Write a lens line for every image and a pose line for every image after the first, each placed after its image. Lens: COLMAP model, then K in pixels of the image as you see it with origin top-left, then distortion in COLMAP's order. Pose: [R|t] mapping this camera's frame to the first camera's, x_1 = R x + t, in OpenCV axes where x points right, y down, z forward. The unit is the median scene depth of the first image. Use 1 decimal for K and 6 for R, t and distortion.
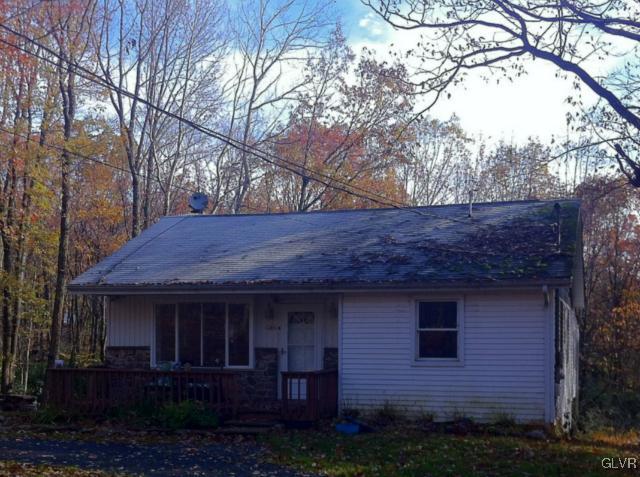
lens RADIAL K [[991.8, 0, 307.7], [0, 991.8, 272.9], [0, 0, 1]] dist [0.004161, 0.000000]
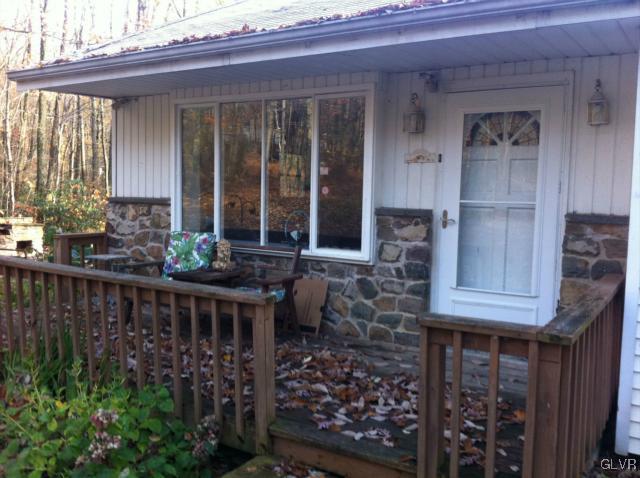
lens RADIAL K [[613.2, 0, 319.0], [0, 613.2, 238.1], [0, 0, 1]] dist [-0.033264, 0.000000]
pose [[0.967483, 0.040890, -0.249610, -0.013500], [-0.009003, 0.991788, 0.127578, 0.056477], [0.252777, -0.121182, 0.959906, 0.757738]]
